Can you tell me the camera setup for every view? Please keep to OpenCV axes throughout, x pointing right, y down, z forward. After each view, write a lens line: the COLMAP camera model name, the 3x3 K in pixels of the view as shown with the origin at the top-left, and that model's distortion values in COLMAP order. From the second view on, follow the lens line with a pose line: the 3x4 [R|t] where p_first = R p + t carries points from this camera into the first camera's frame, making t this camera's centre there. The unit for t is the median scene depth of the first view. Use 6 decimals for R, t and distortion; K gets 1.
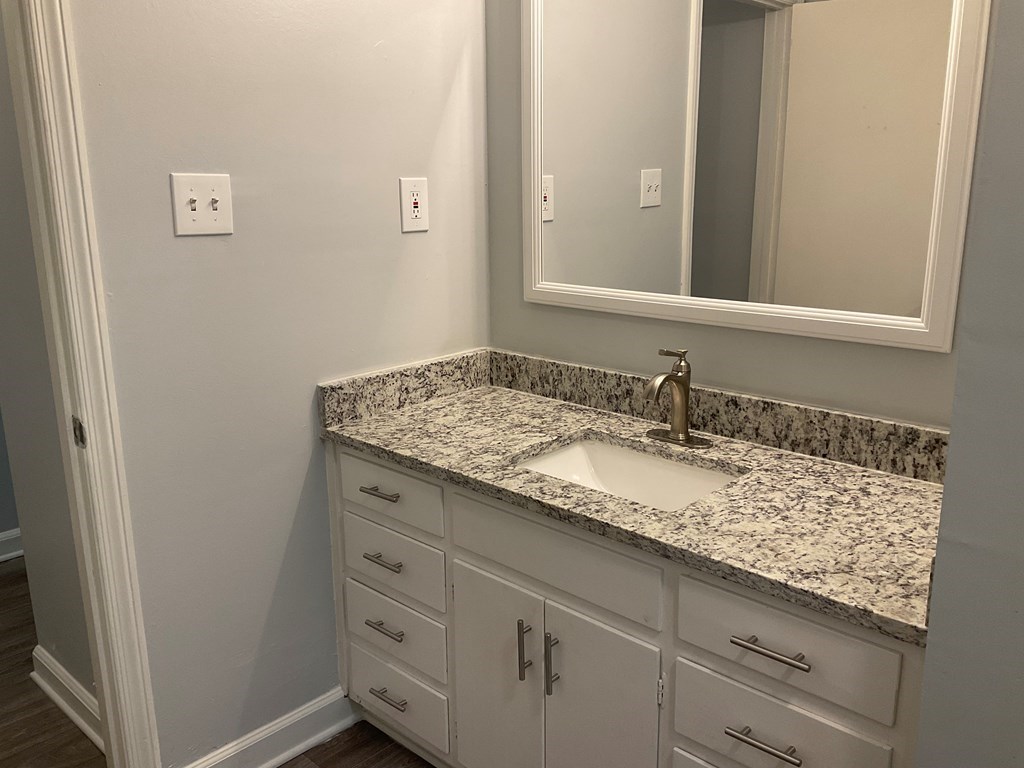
lens RADIAL K [[845.1, 0, 524.7], [0, 845.1, 368.1], [0, 0, 1]] dist [0.063266, -0.102684]
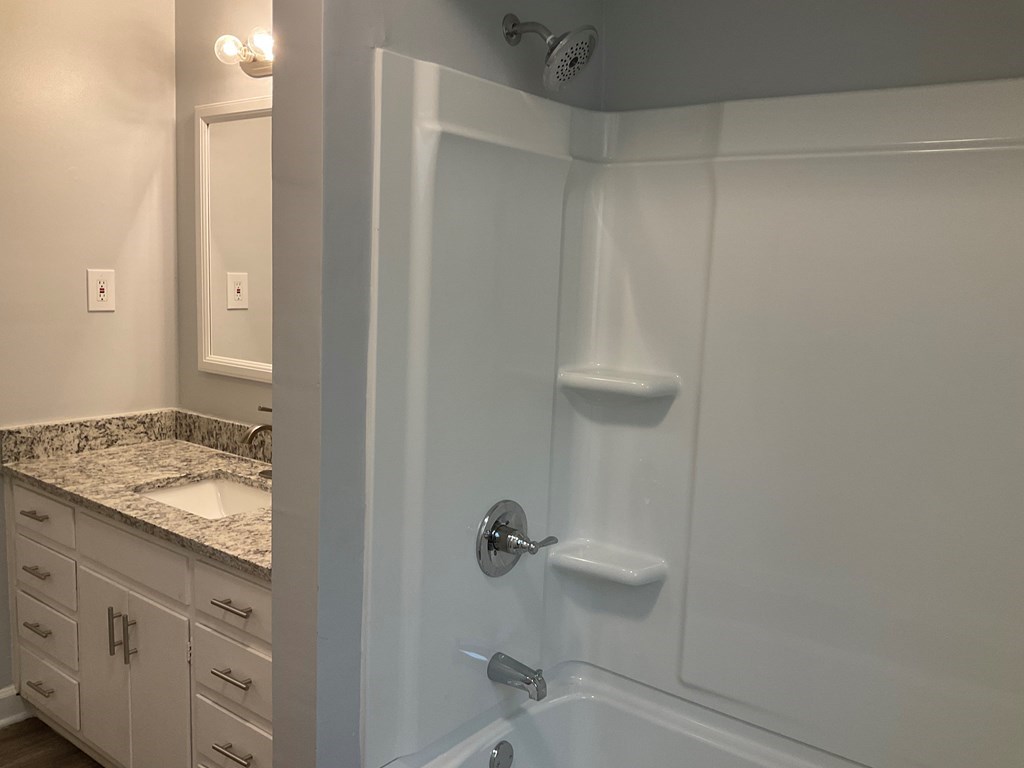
lens RADIAL K [[845.1, 0, 515.4], [0, 845.1, 374.8], [0, 0, 1]] dist [0.063266, -0.102684]
pose [[0.995007, 0.035843, 0.093148, 0.406308], [-0.026079, 0.994235, -0.104000, 0.052929], [-0.096339, 0.101051, 0.990206, -0.333000]]
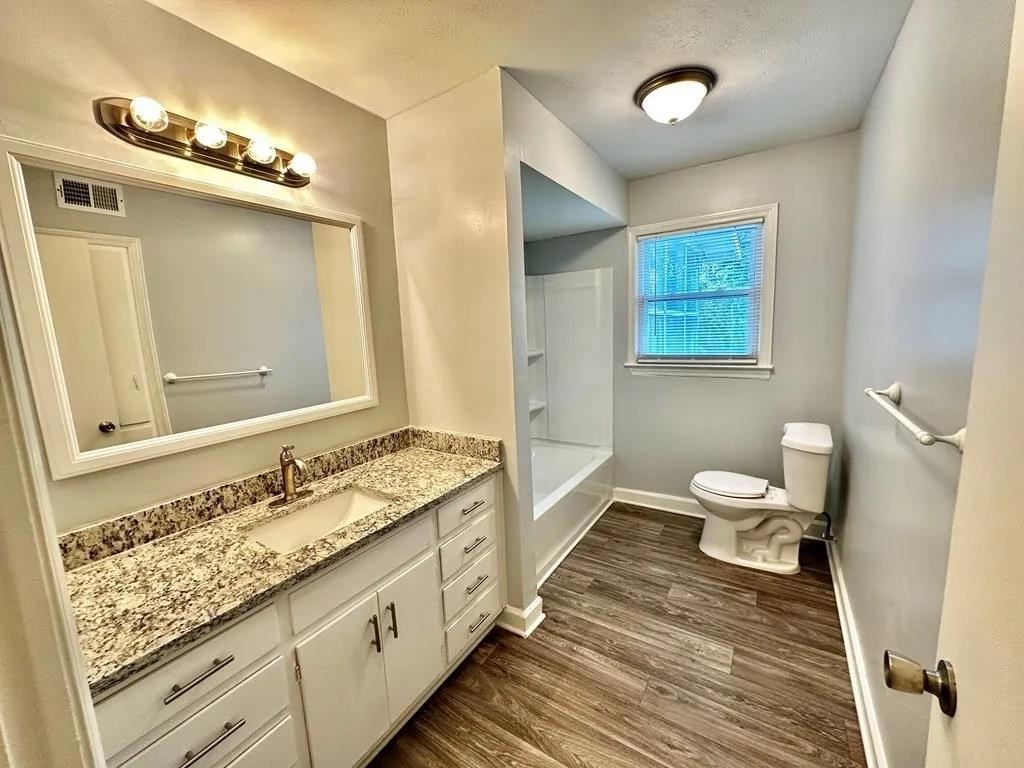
lens RADIAL K [[405.7, 0, 502.4], [0, 405.7, 382.1], [0, 0, 1]] dist [0.001862, 0.000149]
pose [[-0.152104, -0.120290, 0.981017, -0.616859], [0.265047, 0.951246, 0.157734, -0.145417], [-0.952163, 0.284008, -0.112806, 0.622030]]
